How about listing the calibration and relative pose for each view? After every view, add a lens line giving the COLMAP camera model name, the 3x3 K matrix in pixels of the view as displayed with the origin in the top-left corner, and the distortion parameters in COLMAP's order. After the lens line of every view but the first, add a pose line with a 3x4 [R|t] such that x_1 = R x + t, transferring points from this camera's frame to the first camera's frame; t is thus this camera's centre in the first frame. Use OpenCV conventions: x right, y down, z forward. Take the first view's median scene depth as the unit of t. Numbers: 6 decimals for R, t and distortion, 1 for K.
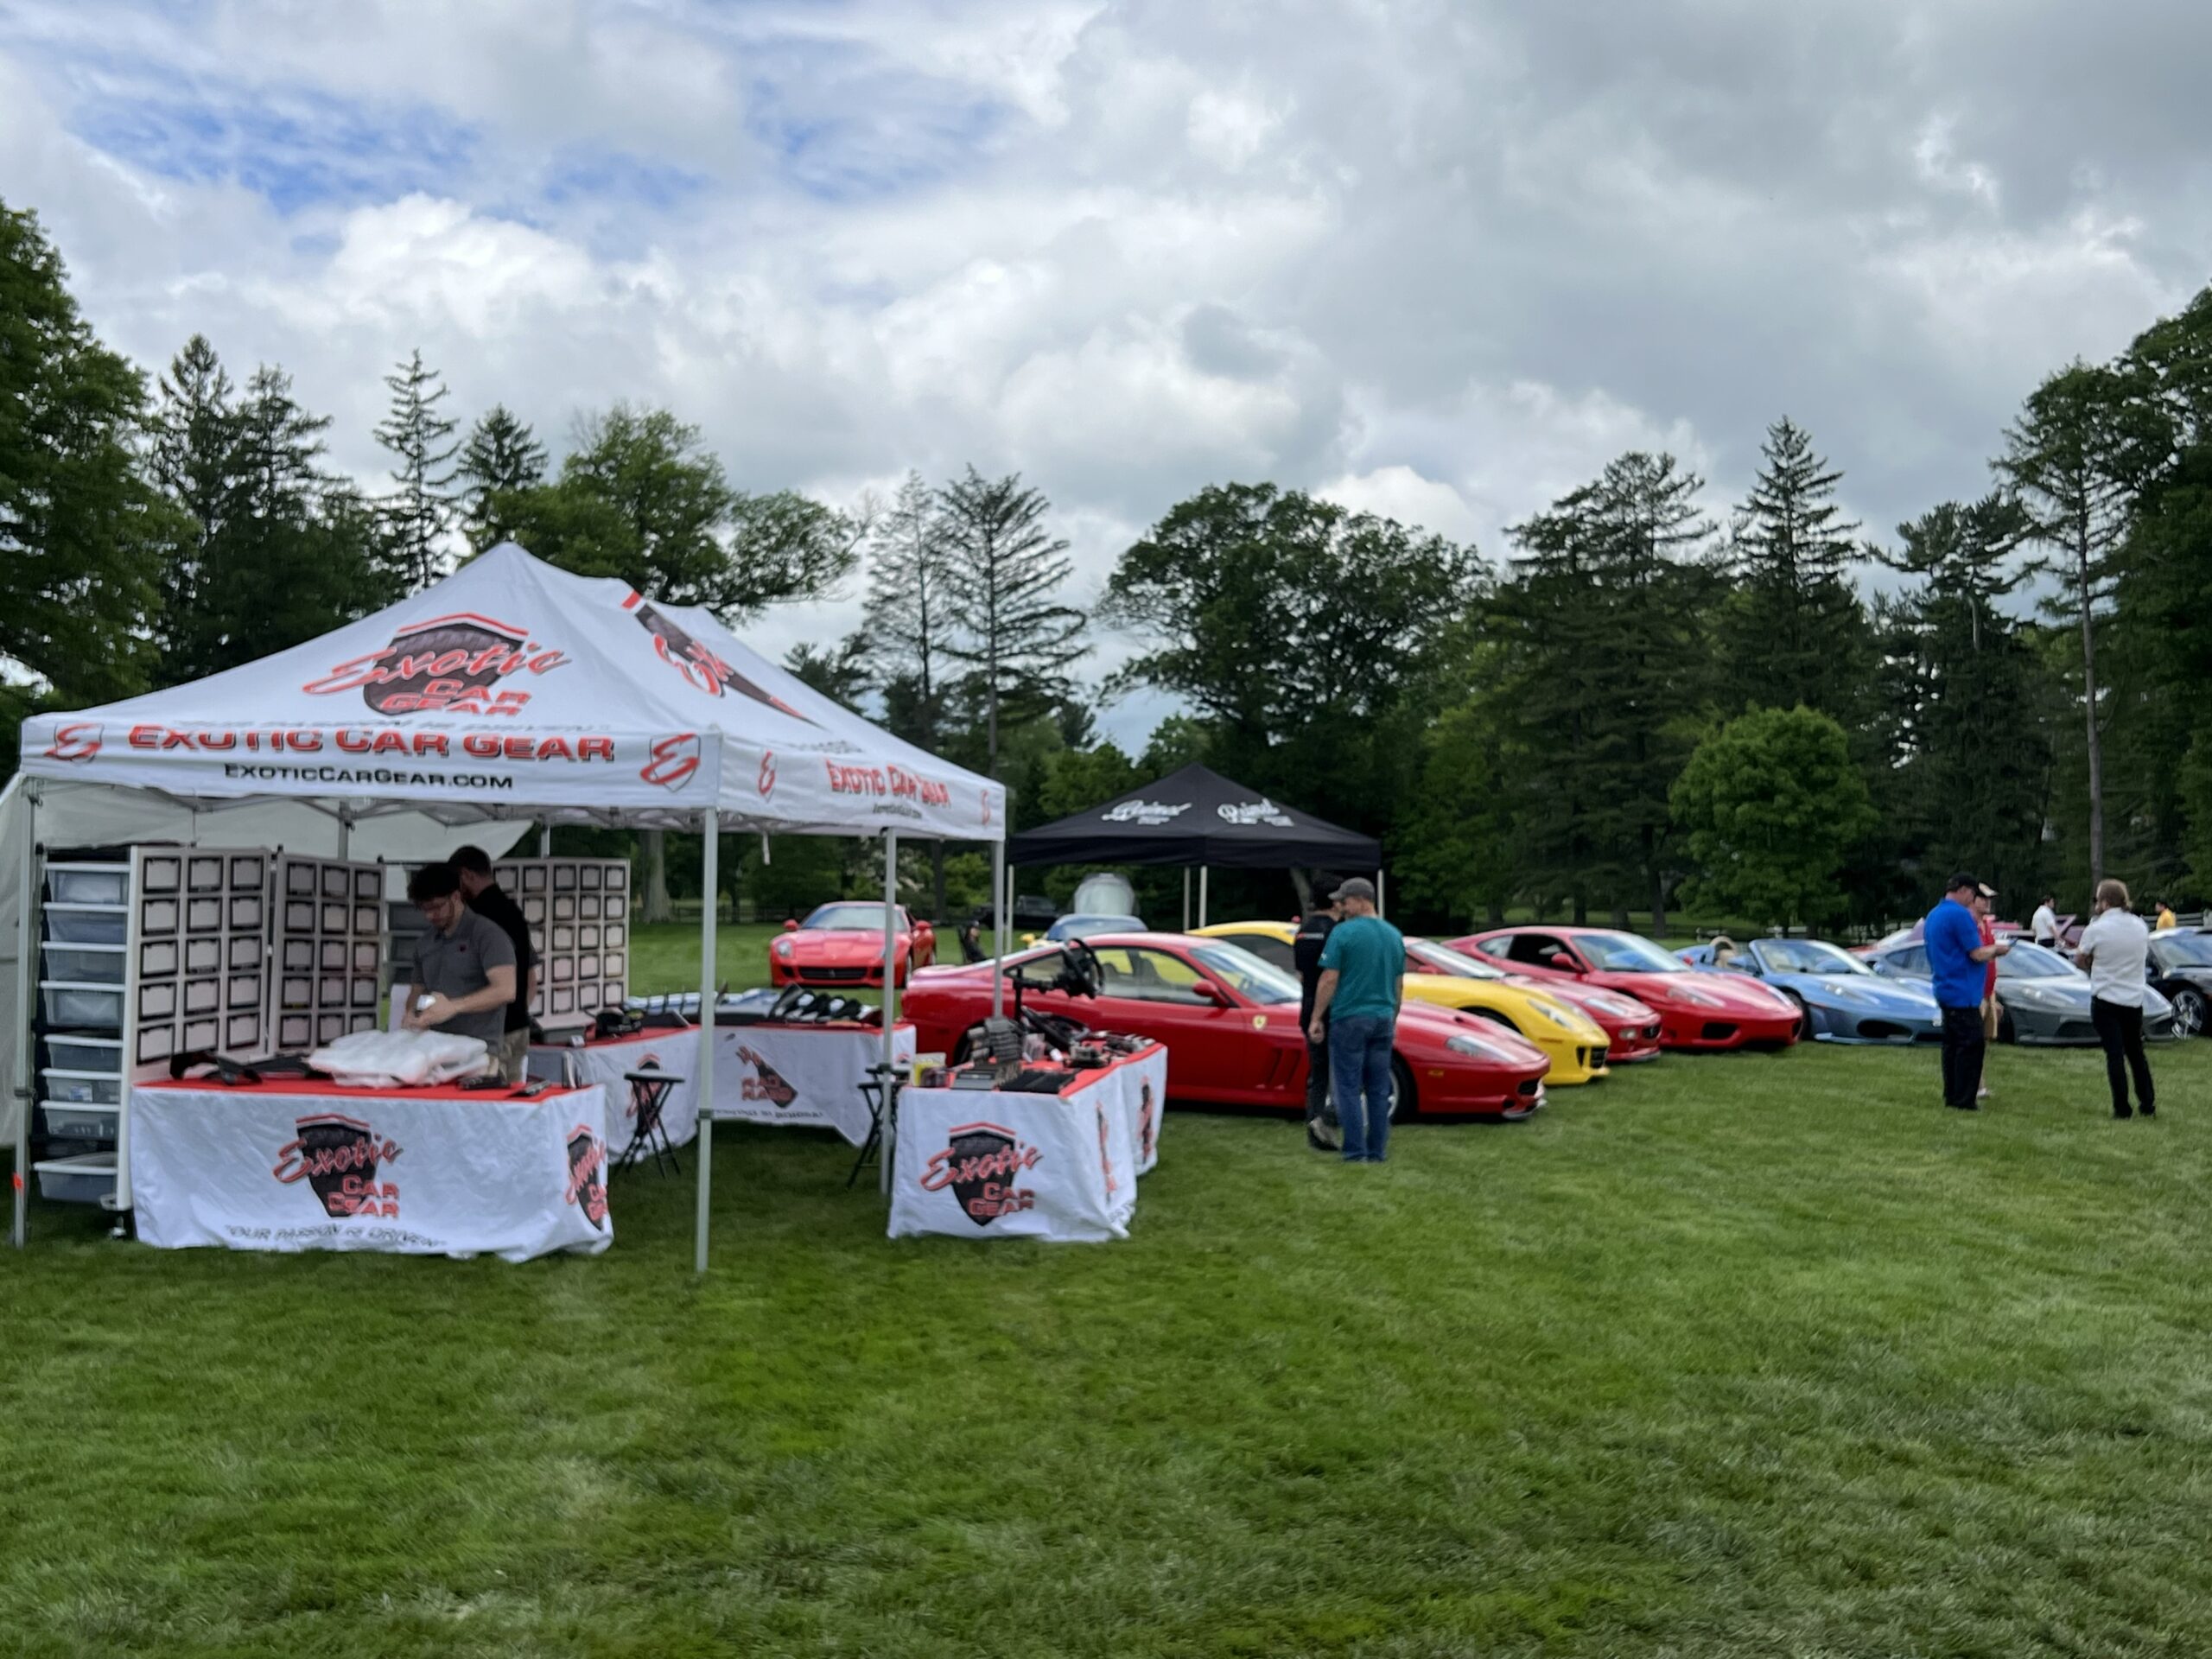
lens RADIAL K [[2722.3, 0, 1106.0], [0, 2722.3, 829.5], [0, 0, 1]] dist [0.140489, -1.371497]
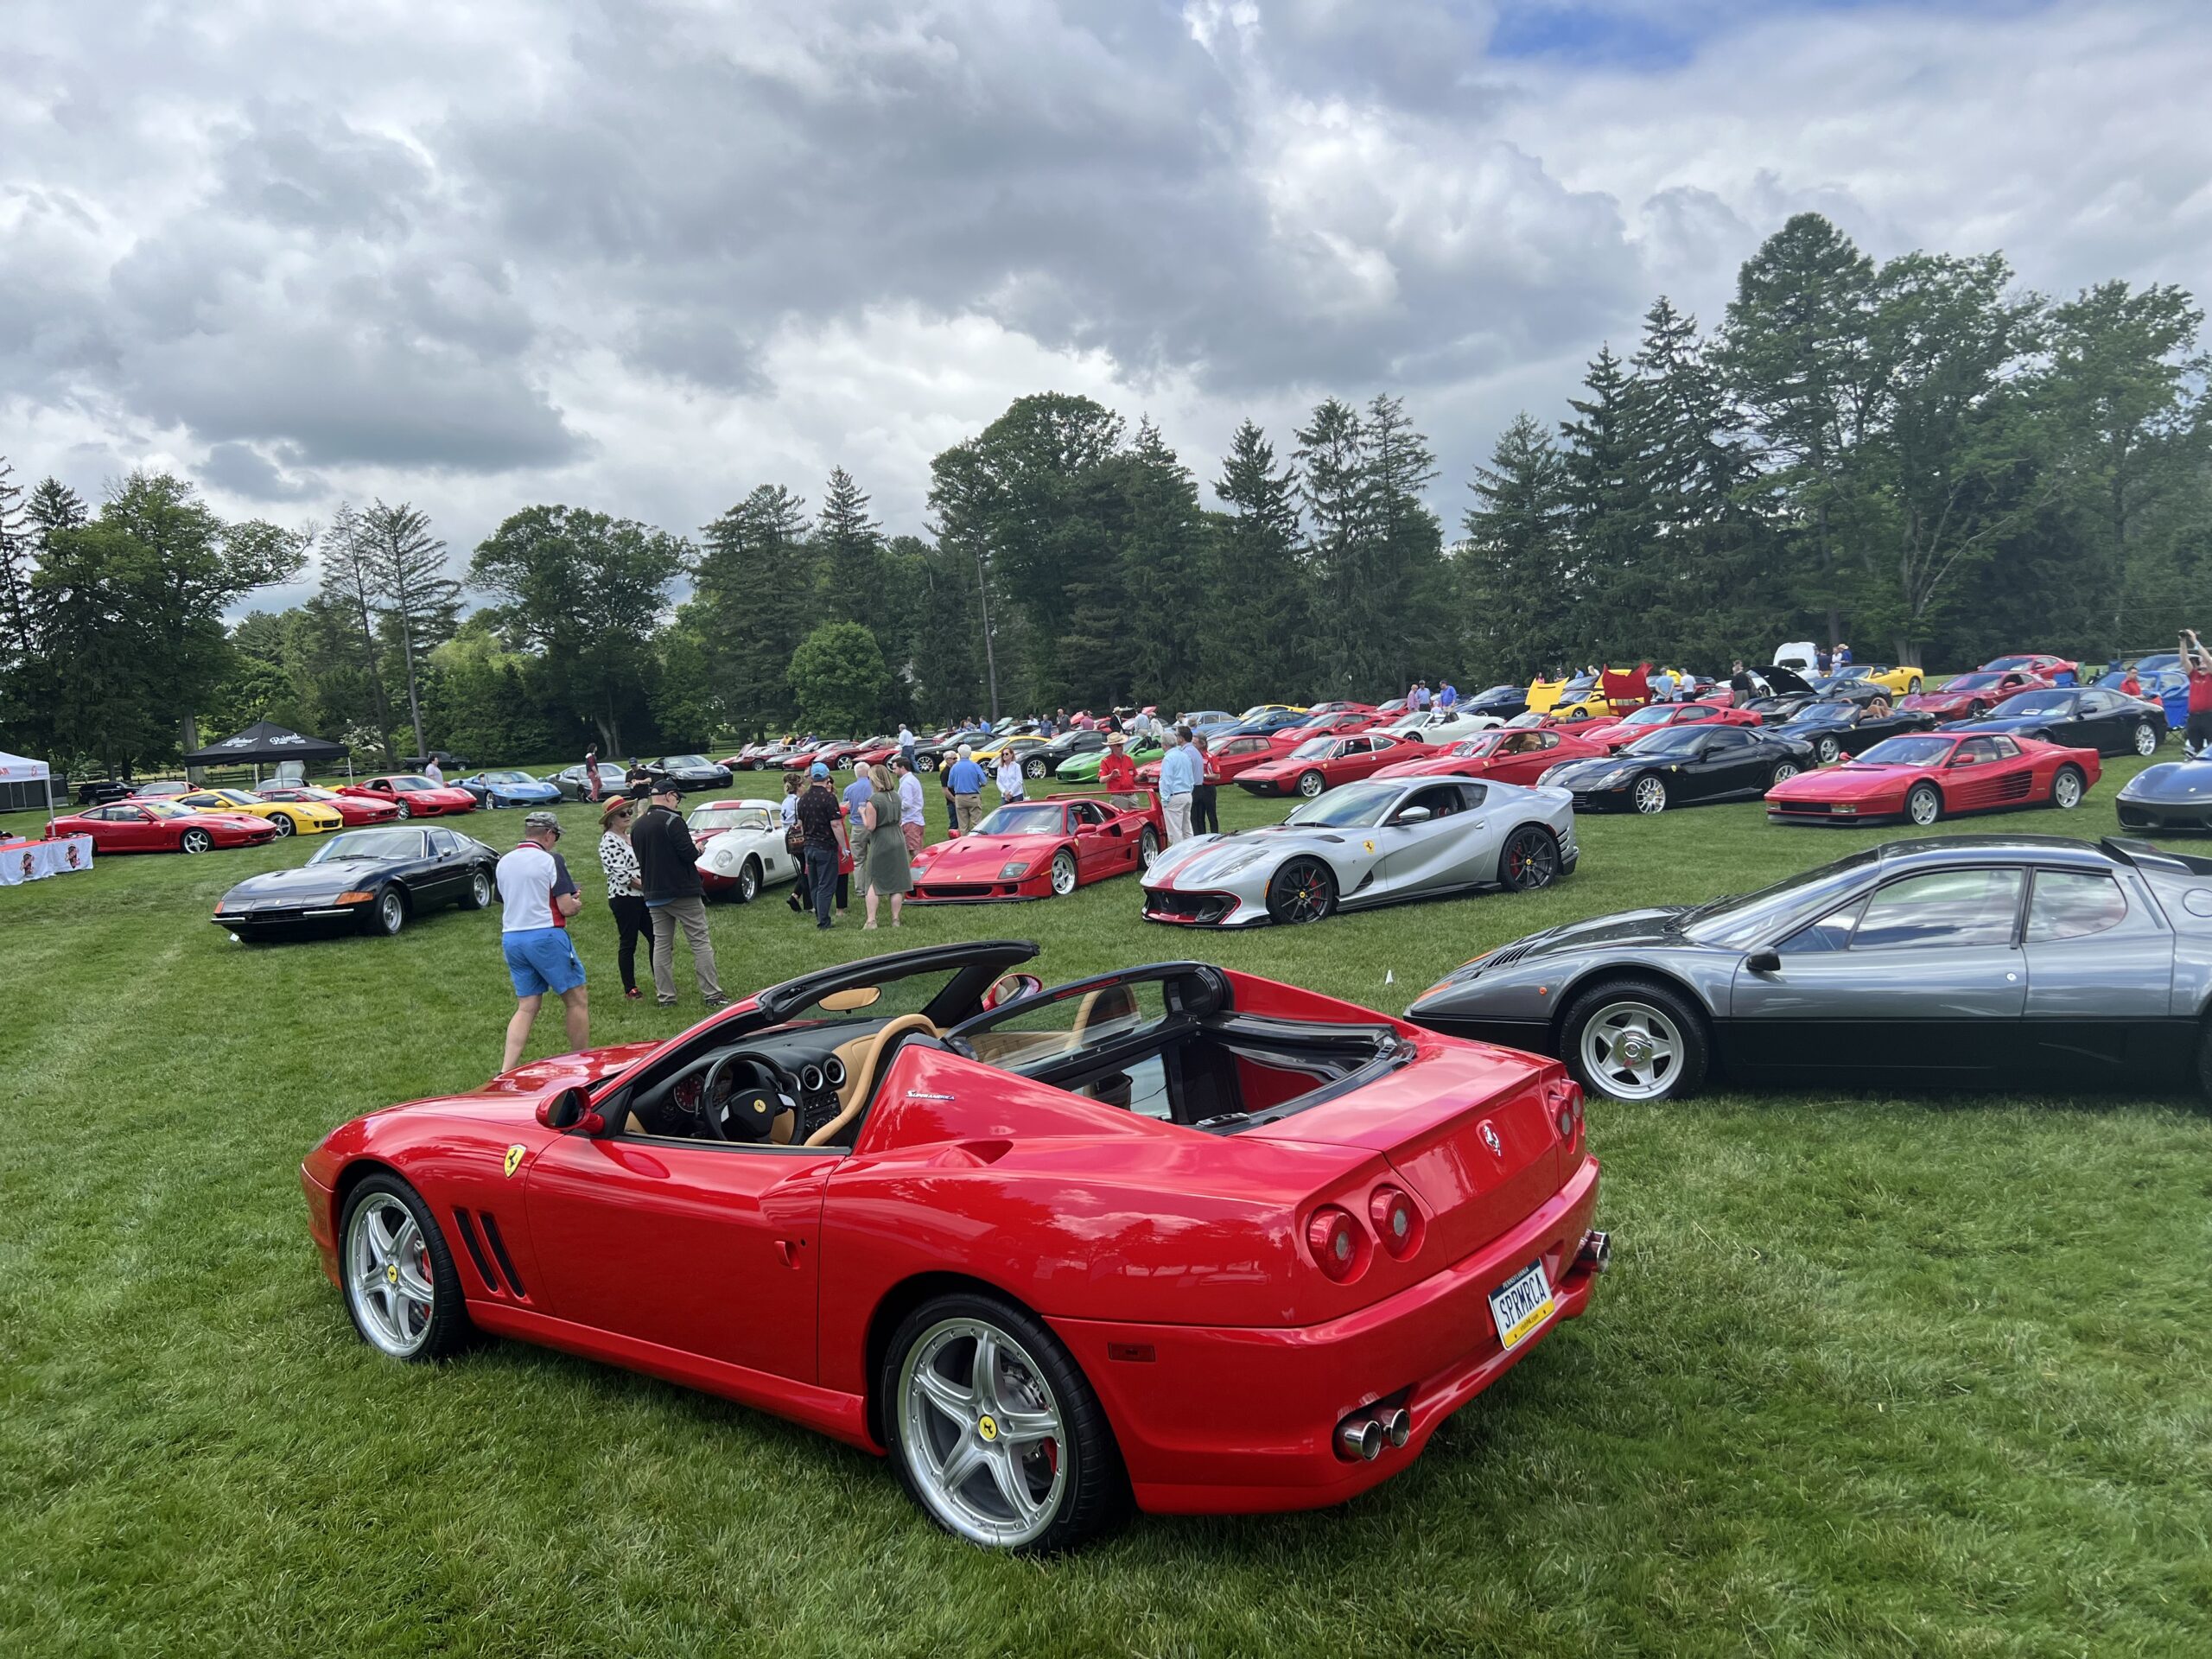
lens RADIAL K [[1657.6, 0, 1136.3], [0, 1657.6, 835.7], [0, 0, 1]] dist [0.055757, -0.075284]
pose [[0.949427, -0.092204, 0.300145, 0.071818], [0.062534, 0.992289, 0.107018, -0.007517], [-0.307698, -0.082837, 0.947871, -0.163142]]
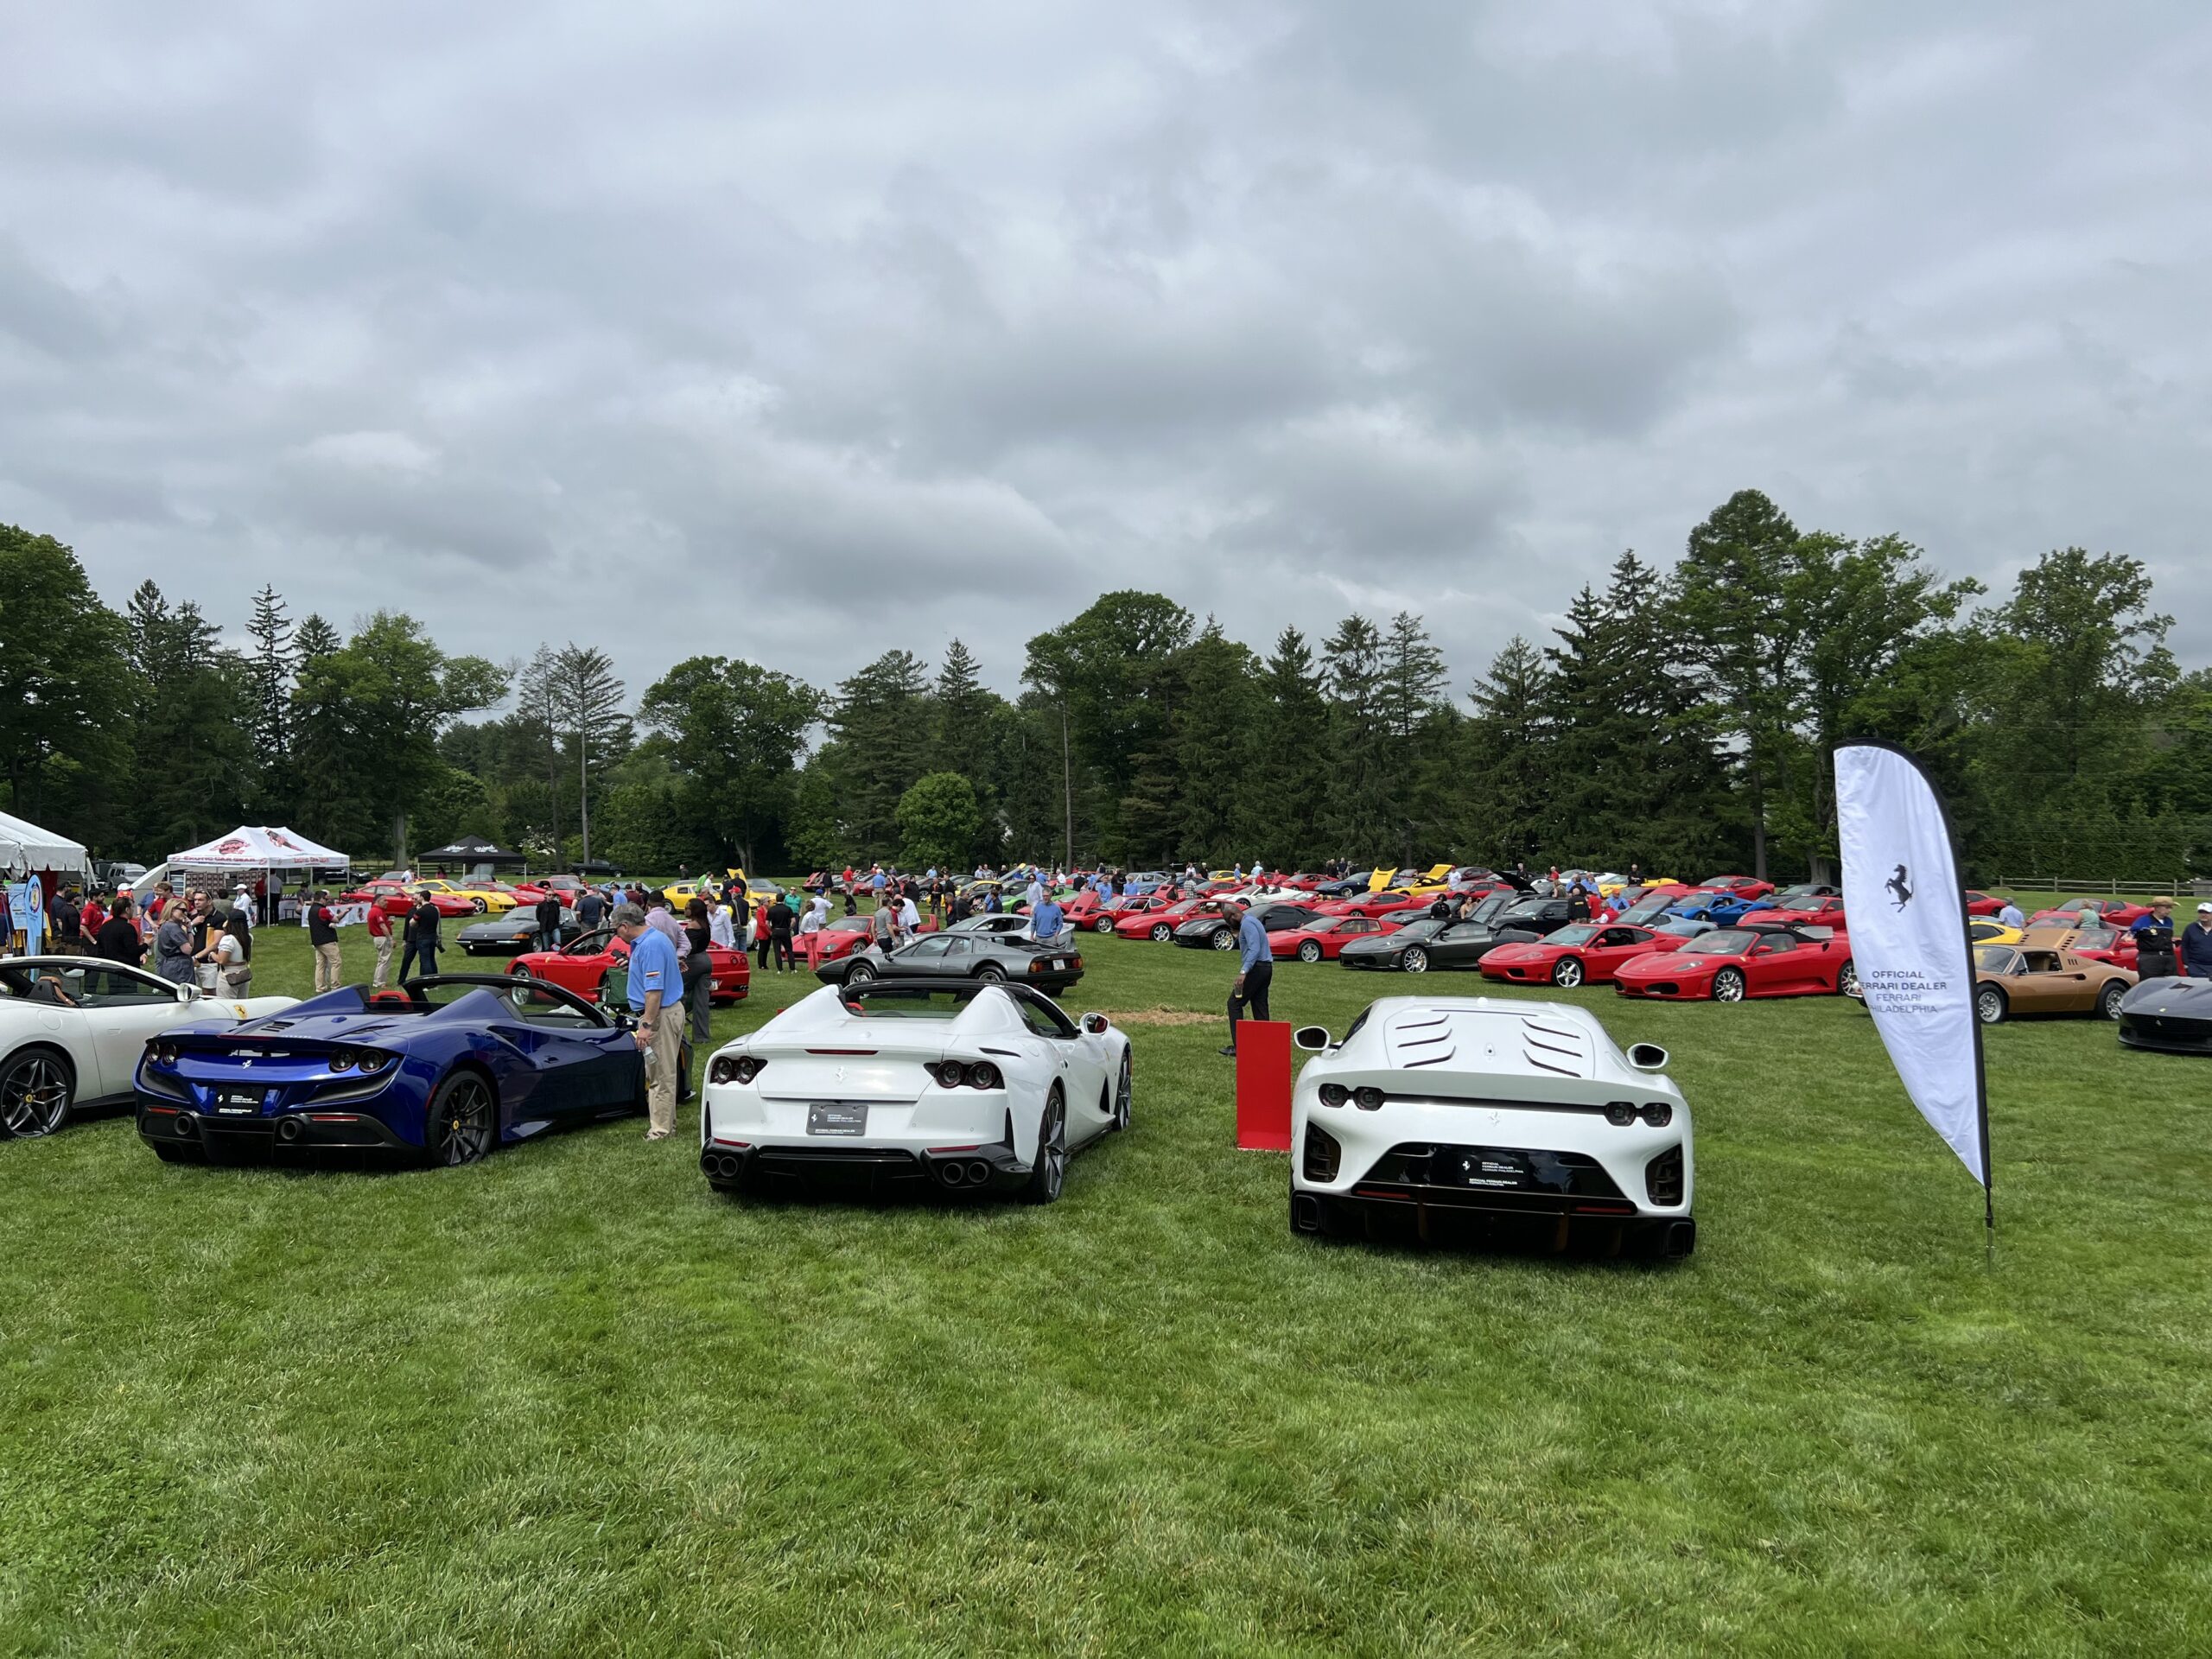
lens RADIAL K [[1650.8, 0, 1095.0], [0, 1650.8, 849.2], [0, 0, 1]] dist [0.157671, -0.323040]
pose [[0.980367, 0.000162, 0.197179, 0.090956], [-0.005072, 0.999690, 0.024395, -0.014219], [-0.197114, -0.024916, 0.980064, -0.309740]]
